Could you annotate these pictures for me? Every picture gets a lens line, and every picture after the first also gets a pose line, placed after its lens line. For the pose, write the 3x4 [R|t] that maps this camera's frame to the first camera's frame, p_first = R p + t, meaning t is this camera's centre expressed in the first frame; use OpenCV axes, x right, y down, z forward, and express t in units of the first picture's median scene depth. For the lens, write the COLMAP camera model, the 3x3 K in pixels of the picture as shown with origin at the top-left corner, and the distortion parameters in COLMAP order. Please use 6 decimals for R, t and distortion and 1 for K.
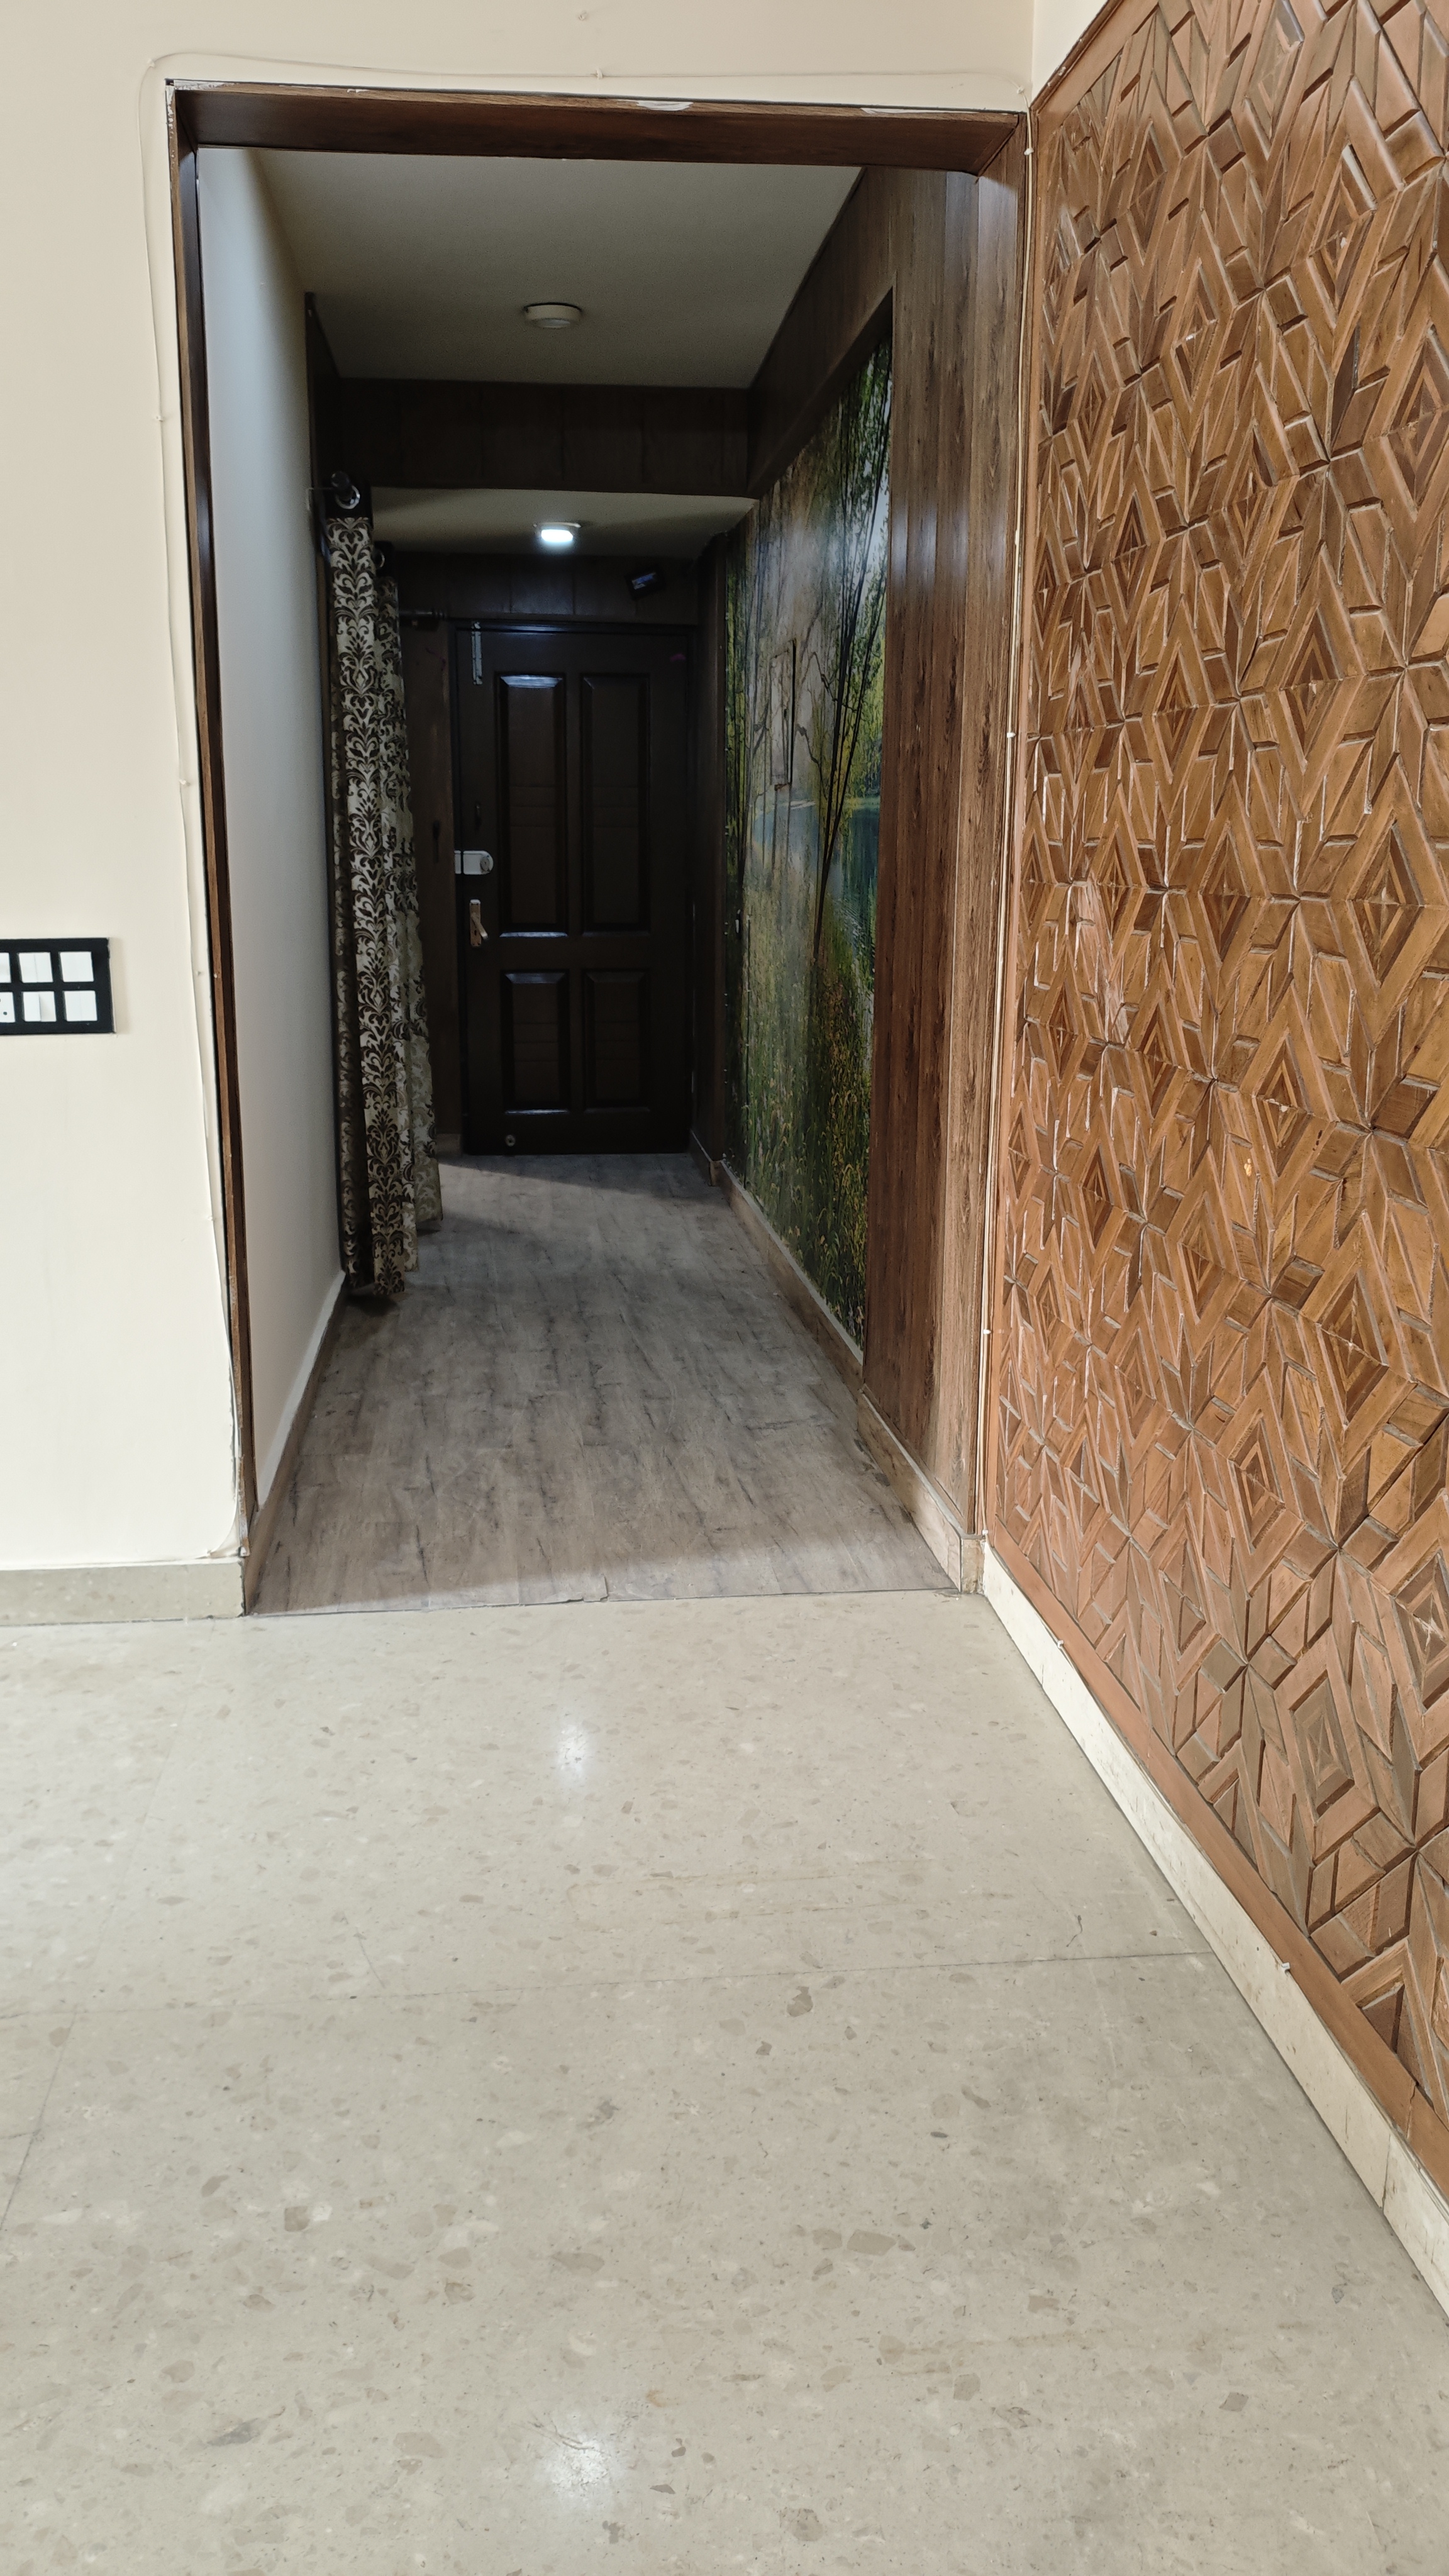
lens RADIAL K [[1978.3, 0, 730.1], [0, 1978.3, 1300.1], [0, 0, 1]] dist [0.066506, -0.055712]
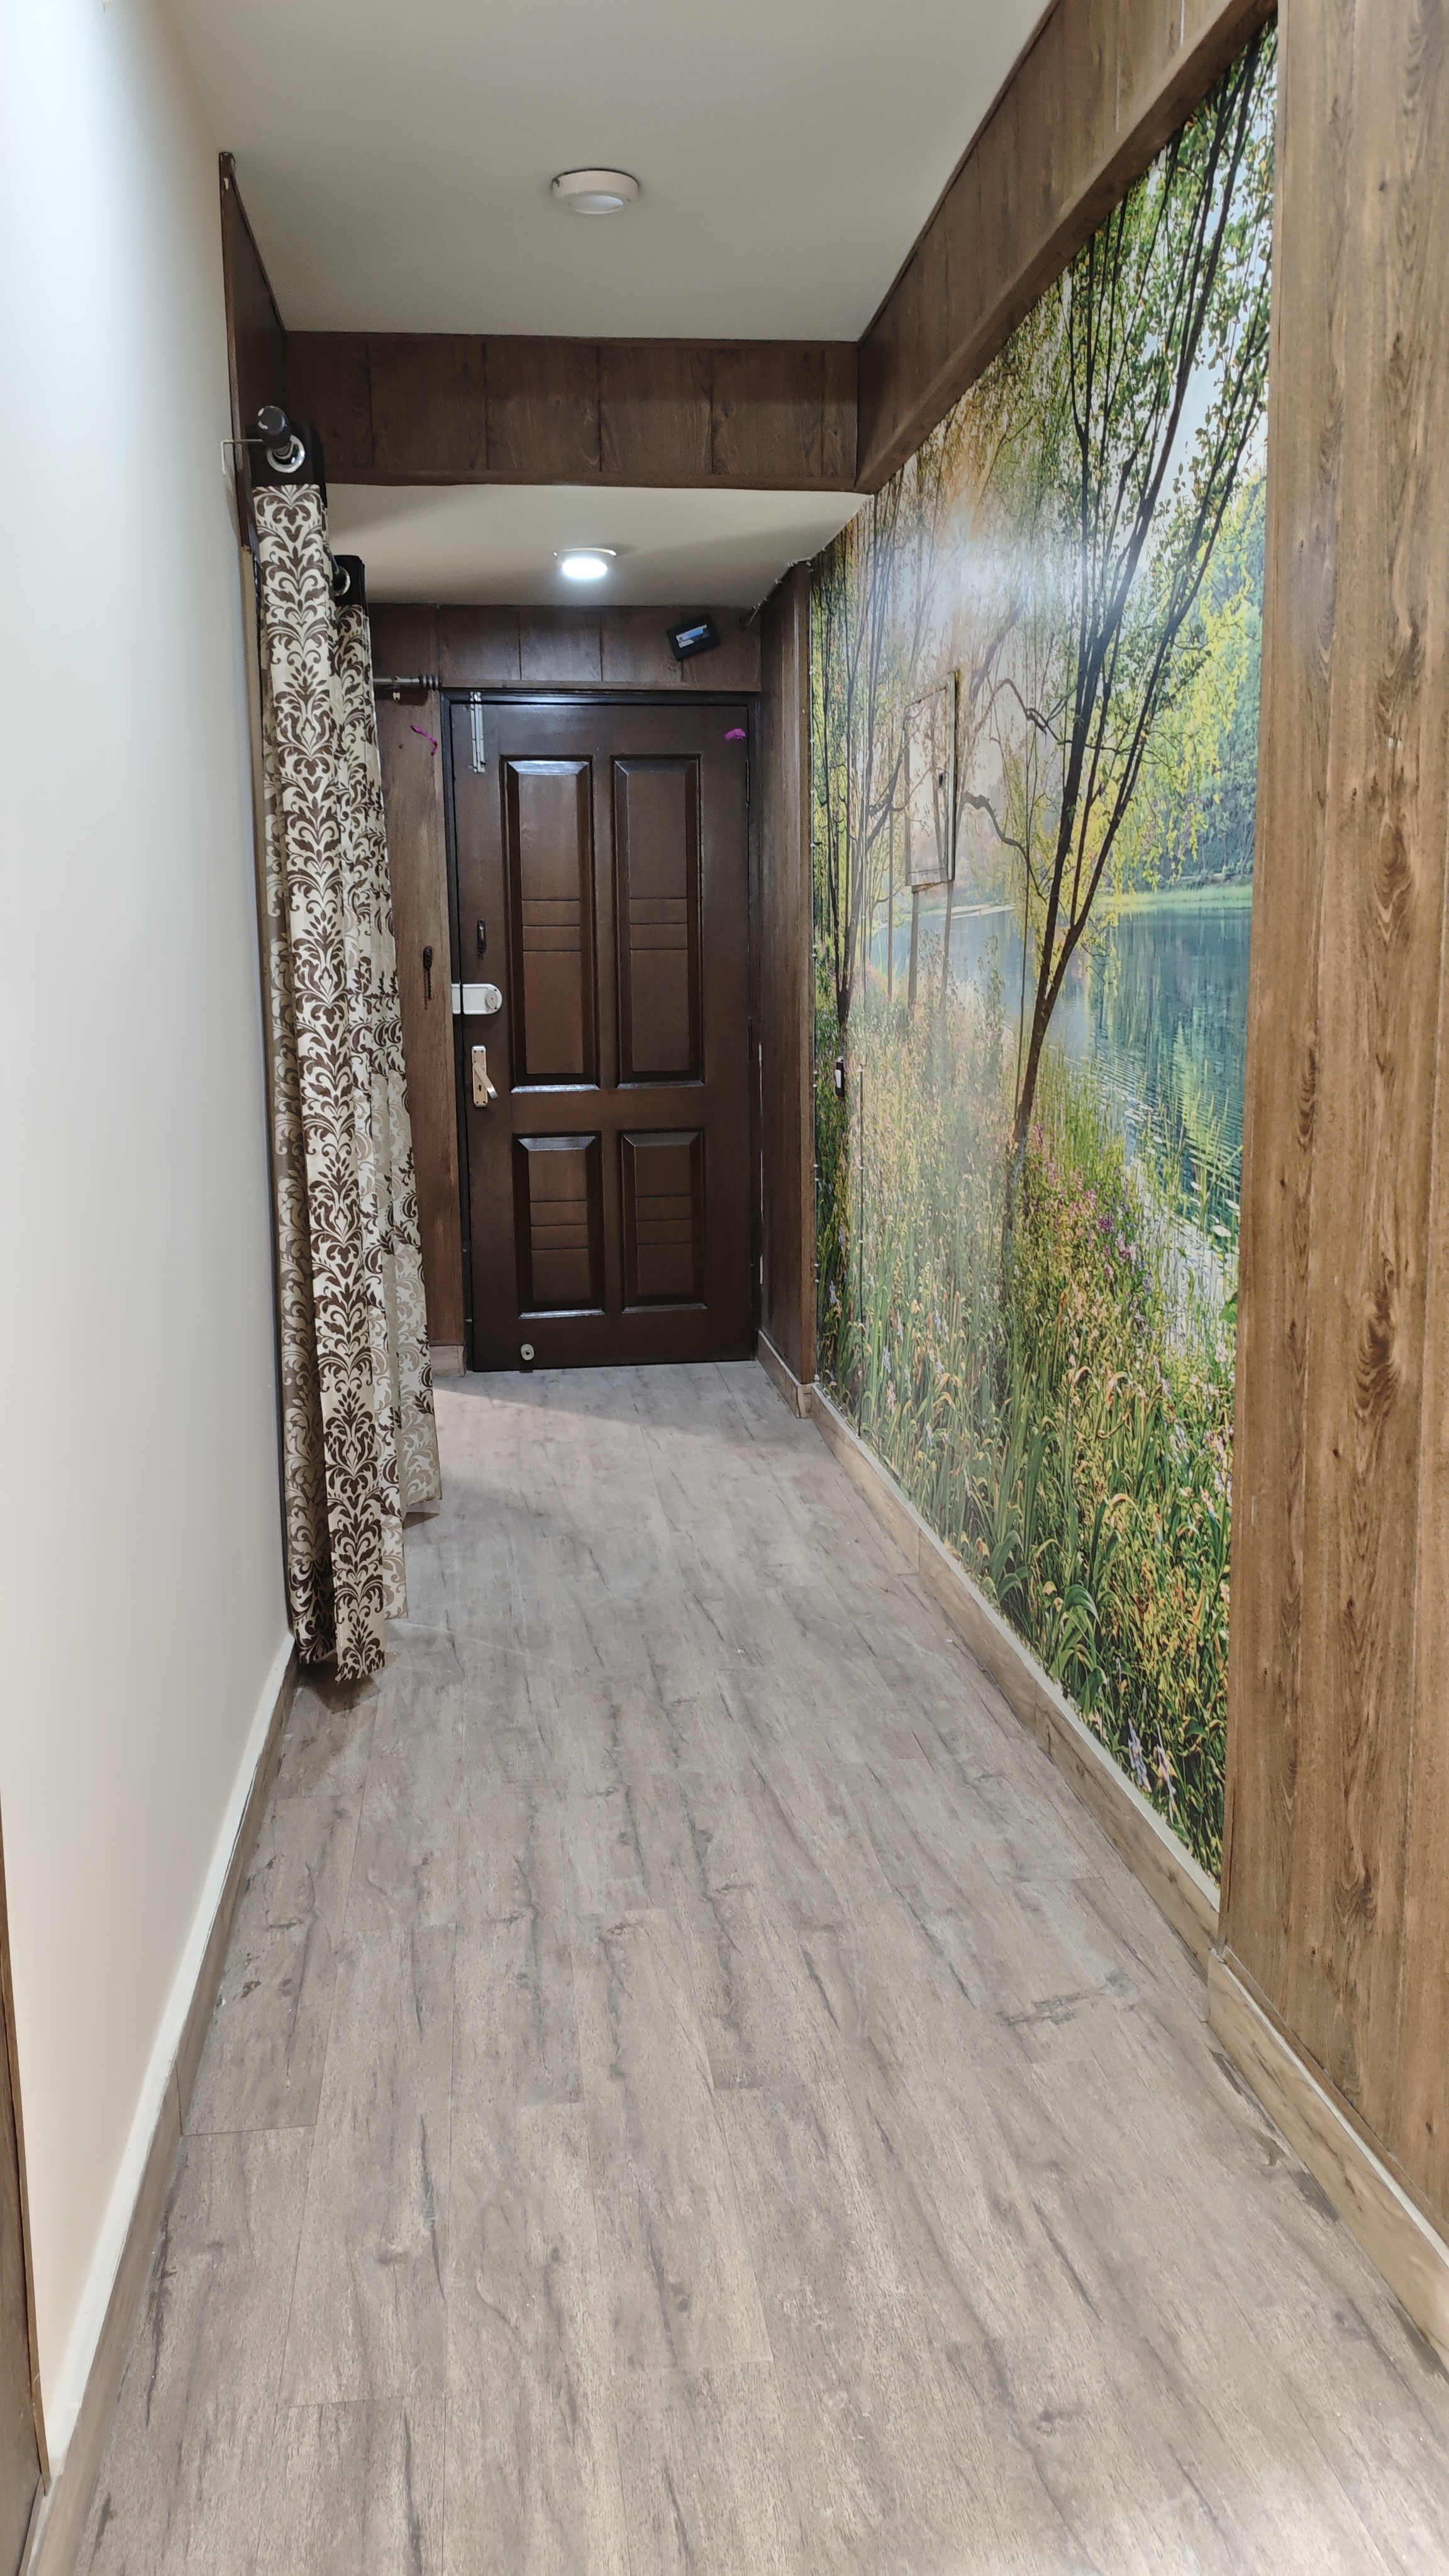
lens RADIAL K [[1978.3, 0, 721.2], [0, 1978.3, 1270.8], [0, 0, 1]] dist [0.066506, -0.055712]
pose [[0.999769, -0.021503, 0.000170, -0.053432], [0.021461, 0.997251, -0.070922, -0.085482], [0.001355, 0.070909, 0.997482, 0.351938]]
